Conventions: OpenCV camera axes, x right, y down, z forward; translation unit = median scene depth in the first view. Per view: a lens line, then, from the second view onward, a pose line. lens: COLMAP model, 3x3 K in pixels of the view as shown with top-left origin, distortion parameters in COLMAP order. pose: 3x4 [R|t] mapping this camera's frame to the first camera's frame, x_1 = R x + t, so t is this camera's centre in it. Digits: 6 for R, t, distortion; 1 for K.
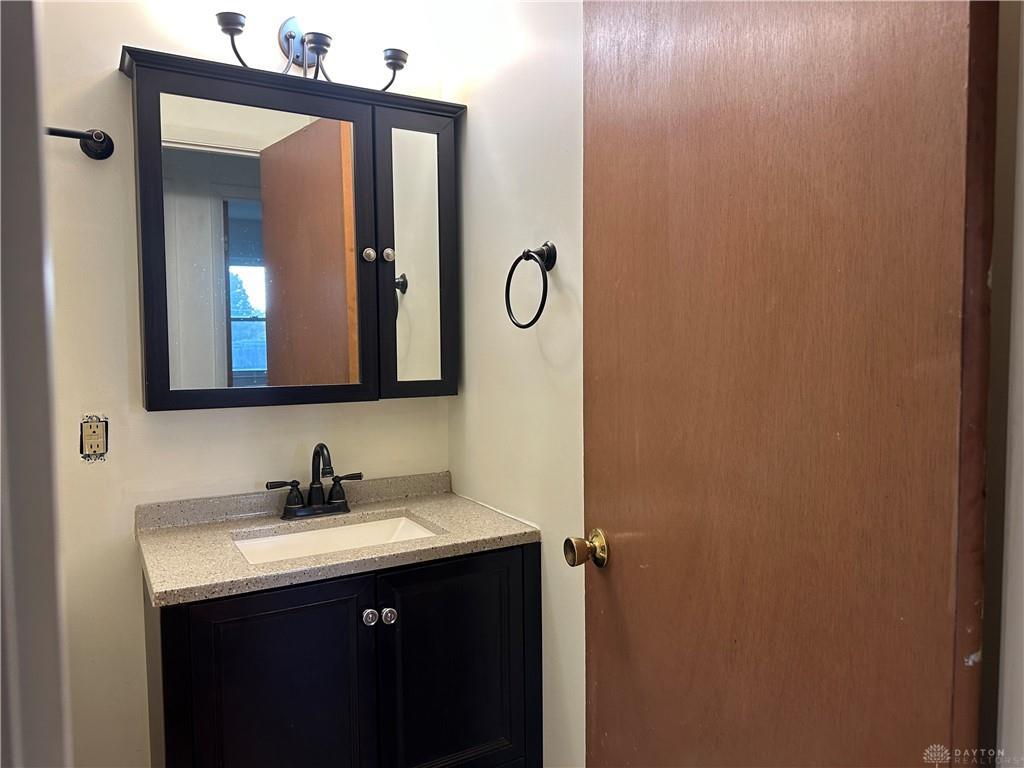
lens RADIAL K [[722.2, 0, 506.4], [0, 722.2, 382.0], [0, 0, 1]] dist [0.004862, 0.000542]
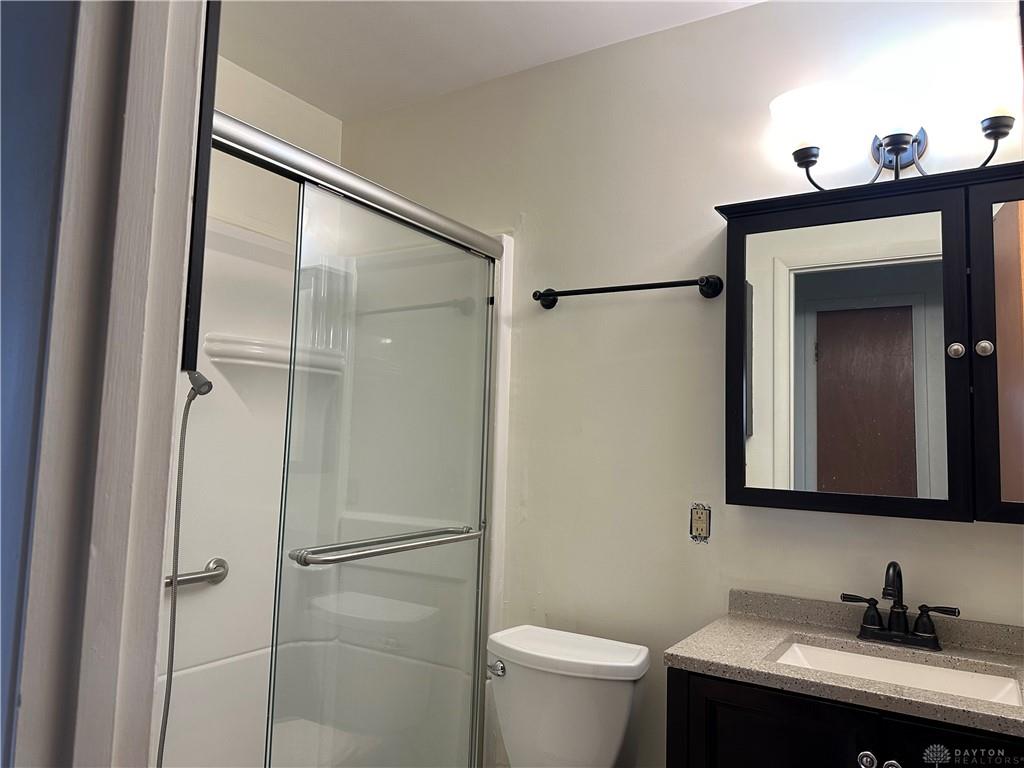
lens RADIAL K [[722.2, 0, 506.4], [0, 722.2, 382.0], [0, 0, 1]] dist [0.004862, 0.000542]
pose [[0.459676, -0.053732, -0.886459, 0.346347], [-0.089436, 0.990293, -0.106403, 0.001886], [0.883572, 0.128193, 0.450409, 0.133853]]
